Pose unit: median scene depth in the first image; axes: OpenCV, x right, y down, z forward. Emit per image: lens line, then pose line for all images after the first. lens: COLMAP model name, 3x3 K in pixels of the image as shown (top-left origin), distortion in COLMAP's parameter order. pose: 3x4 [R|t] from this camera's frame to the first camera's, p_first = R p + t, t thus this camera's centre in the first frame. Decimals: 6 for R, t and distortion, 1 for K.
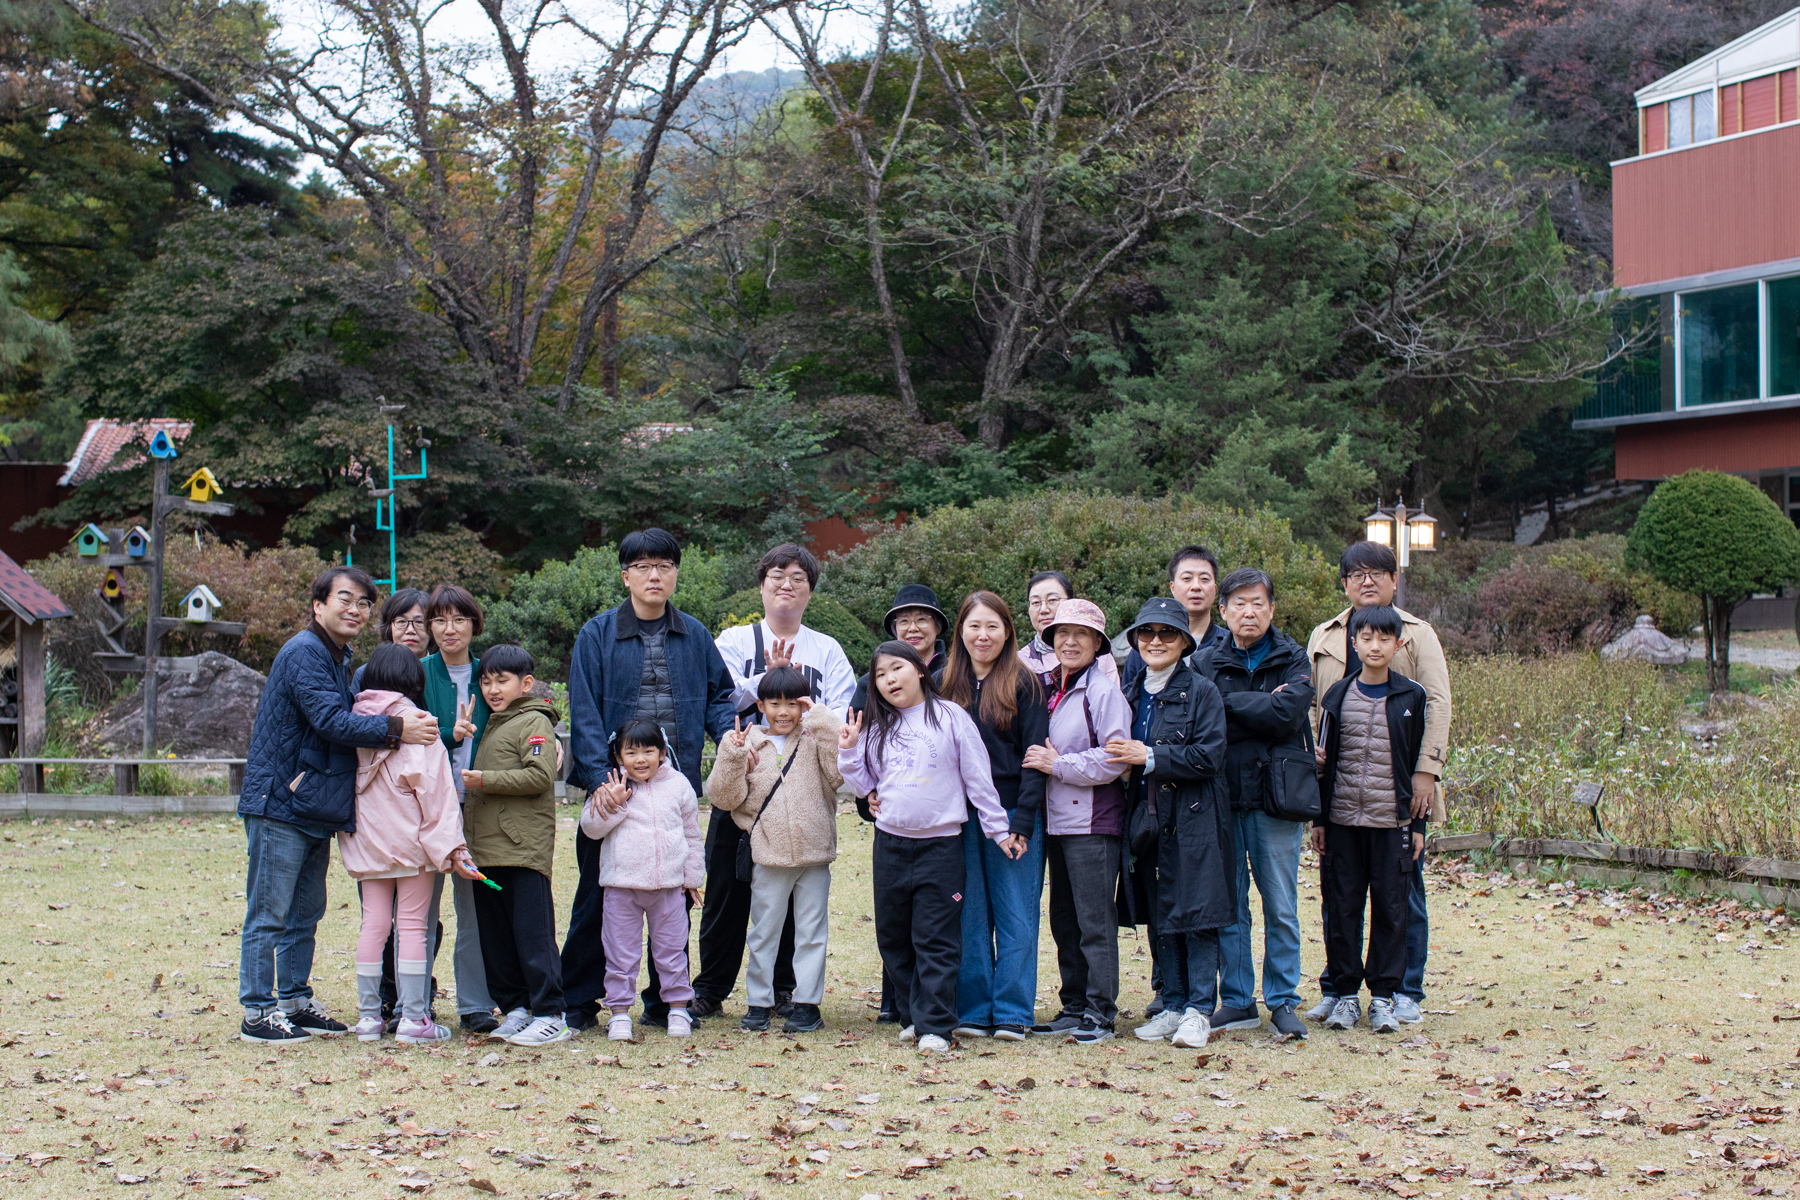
lens RADIAL K [[2638.1, 0, 900.4], [0, 2638.1, 600.9], [0, 0, 1]] dist [-0.098142, 0.000000]
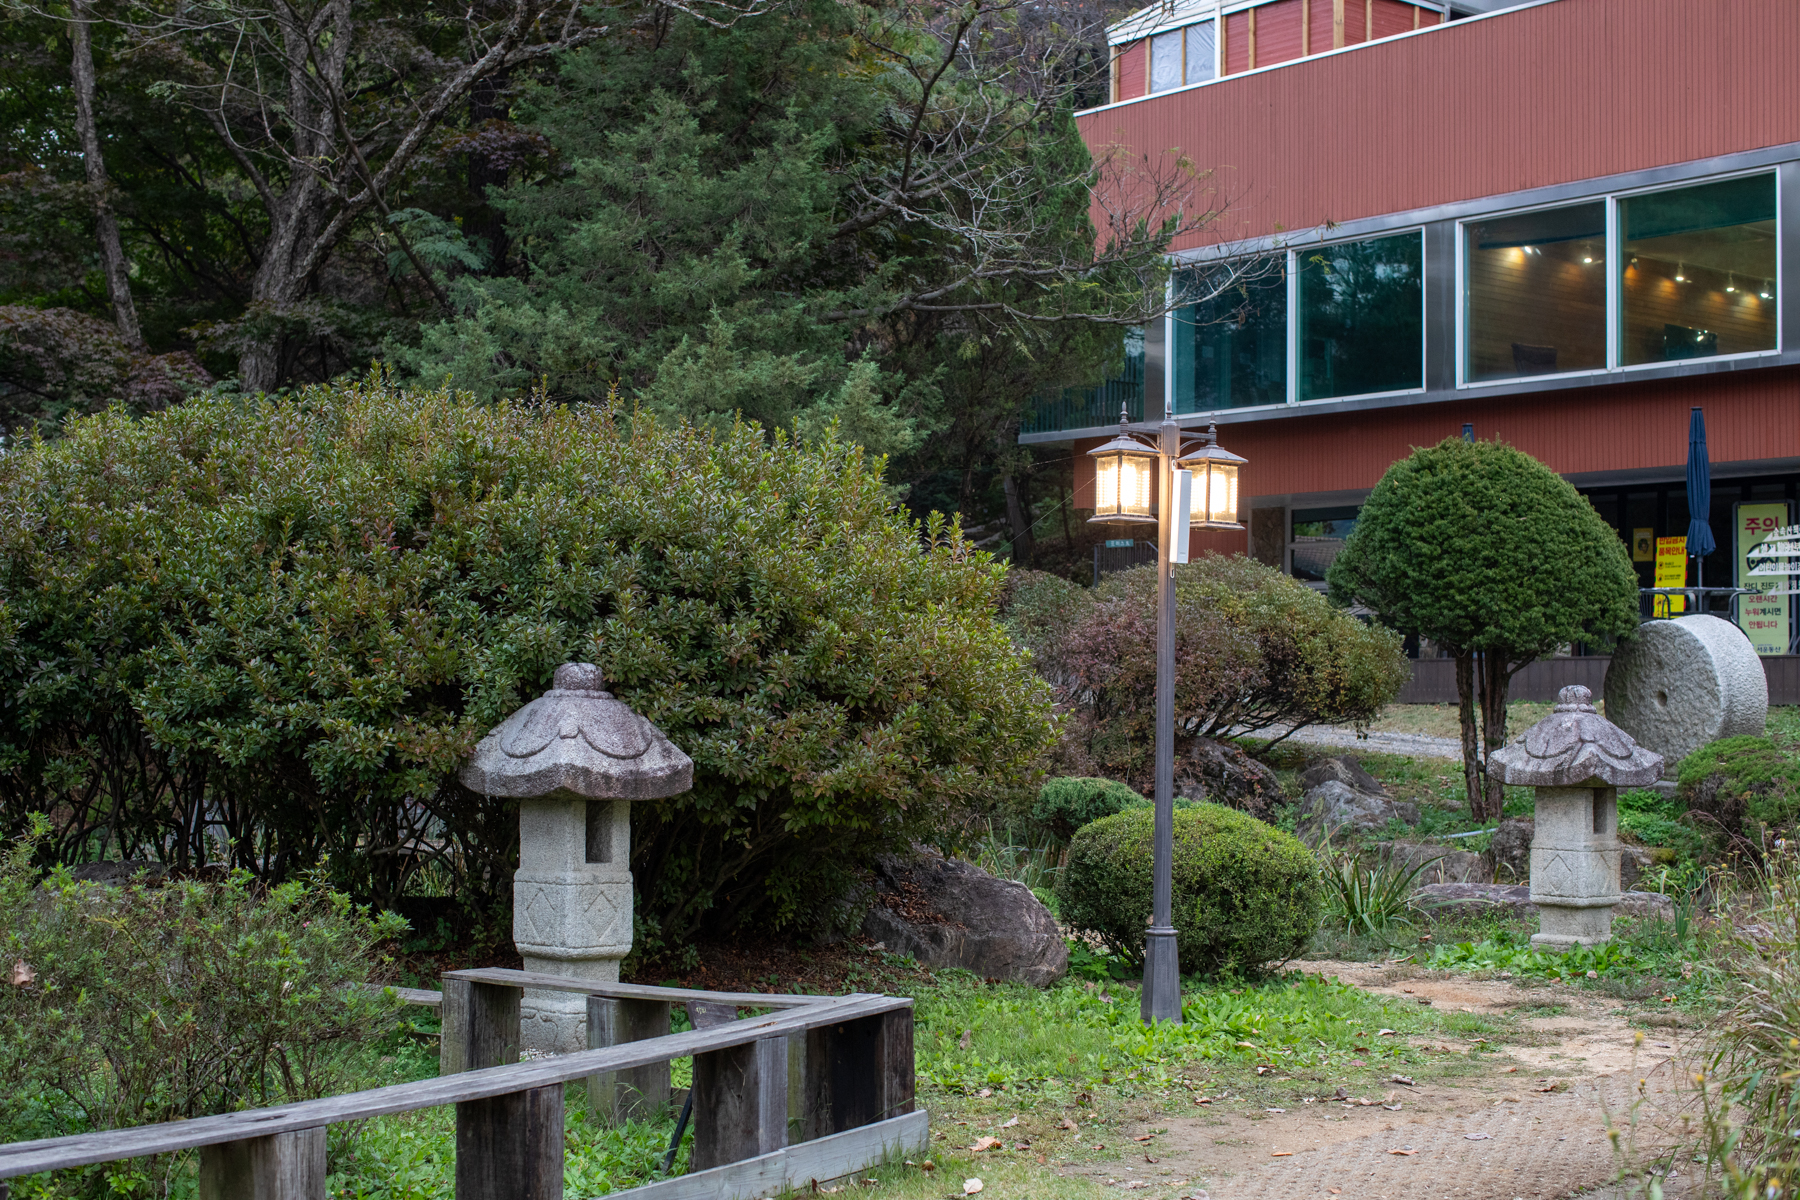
lens RADIAL K [[2638.1, 0, 901.1], [0, 2638.1, 601.4], [0, 0, 1]] dist [-0.098142, 0.000000]
pose [[0.965167, 0.023926, 0.260538, 0.025457], [-0.018557, 0.999562, -0.023049, 0.002565], [-0.260975, 0.017411, 0.965189, 0.418731]]
